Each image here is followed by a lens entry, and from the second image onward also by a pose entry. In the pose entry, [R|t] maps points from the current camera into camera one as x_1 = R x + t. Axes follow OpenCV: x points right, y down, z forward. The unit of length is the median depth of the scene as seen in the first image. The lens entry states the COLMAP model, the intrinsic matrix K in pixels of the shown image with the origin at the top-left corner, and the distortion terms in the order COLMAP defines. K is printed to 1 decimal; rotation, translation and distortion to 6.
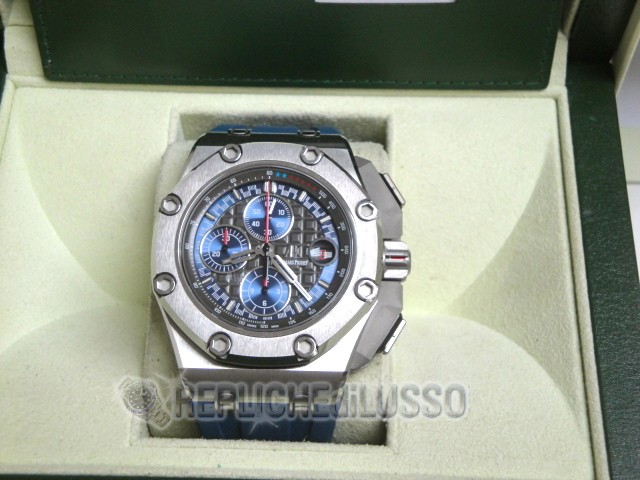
lens RADIAL K [[983.0, 0, 314.6], [0, 983.0, 231.2], [0, 0, 1]] dist [0.150622, 0.000000]
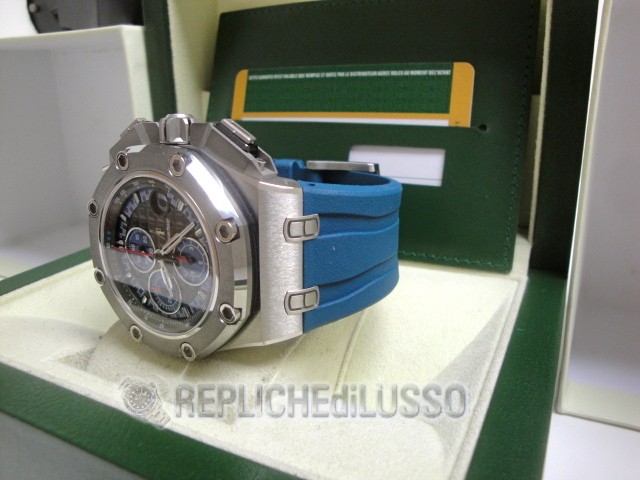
lens RADIAL K [[522.5, 0, 327.2], [0, 522.5, 223.7], [0, 0, 1]] dist [-0.136728, 0.068325]
pose [[0.914519, 0.117188, -0.387199, 0.276122], [-0.351425, 0.704243, -0.616881, 0.300691], [0.200391, 0.700220, 0.685226, 0.496927]]
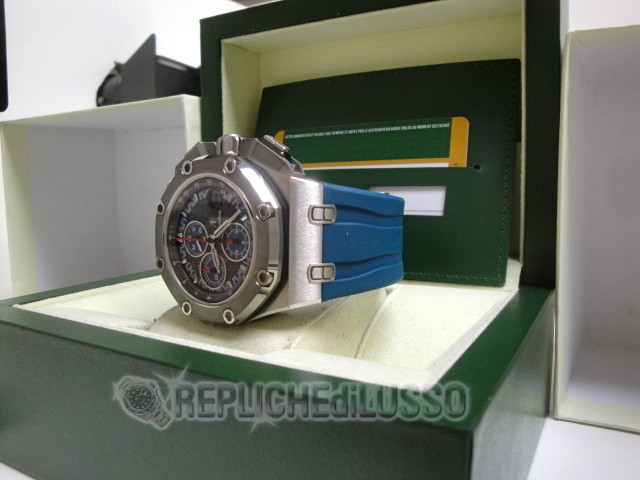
lens RADIAL K [[522.5, 0, 334.7], [0, 522.5, 228.6], [0, 0, 1]] dist [-0.136728, 0.068325]
pose [[0.893360, 0.050497, -0.446494, 0.357403], [-0.392282, 0.572250, -0.720170, 0.459244], [0.219140, 0.818523, 0.531035, 0.508052]]
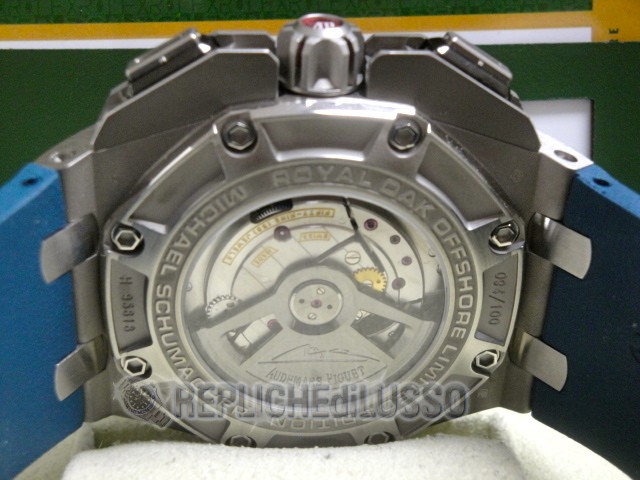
lens RADIAL K [[983.0, 0, 313.3], [0, 983.0, 240.9], [0, 0, 1]] dist [0.150622, 0.000000]
pose [[0.996505, -0.017198, 0.081744, -0.065844], [0.063552, 0.791173, -0.608282, 0.135508], [-0.054213, 0.611351, 0.789500, 0.552215]]
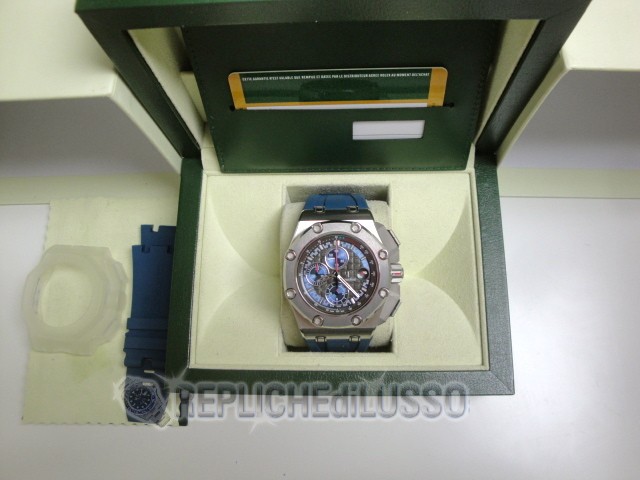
lens RADIAL K [[522.5, 0, 312.2], [0, 522.5, 229.3], [0, 0, 1]] dist [-0.136728, 0.068325]
pose [[0.998630, -0.036536, -0.037452, -0.048451], [0.043708, 0.976006, 0.213310, -0.276865], [0.028760, -0.214655, 0.976267, -0.077615]]
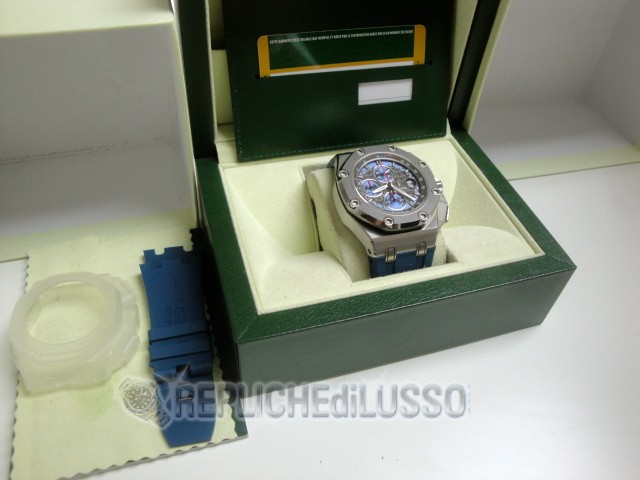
lens RADIAL K [[522.5, 0, 310.2], [0, 522.5, 233.3], [0, 0, 1]] dist [-0.136728, 0.068325]
pose [[0.945275, -0.170967, 0.277895, -0.489743], [0.239339, 0.942202, -0.234462, 0.308689], [-0.221748, 0.288142, 0.931559, -0.029395]]
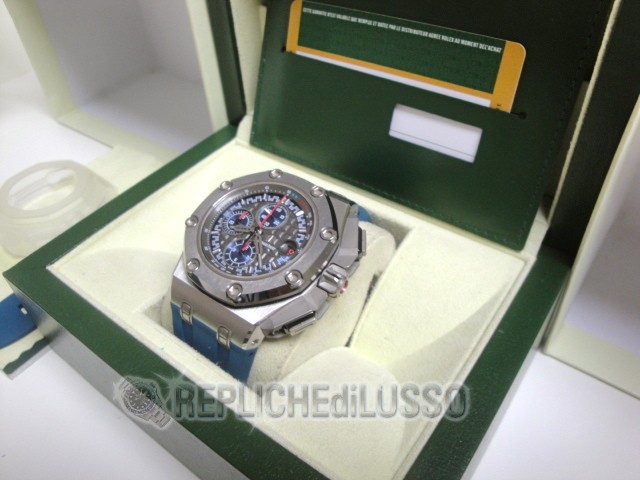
lens RADIAL K [[522.5, 0, 318.7], [0, 522.5, 230.4], [0, 0, 1]] dist [-0.136728, 0.068325]
pose [[0.824886, 0.364524, -0.432071, 0.310416], [-0.478098, 0.857698, -0.189148, 0.104190], [0.301637, 0.362598, 0.881781, 0.292237]]
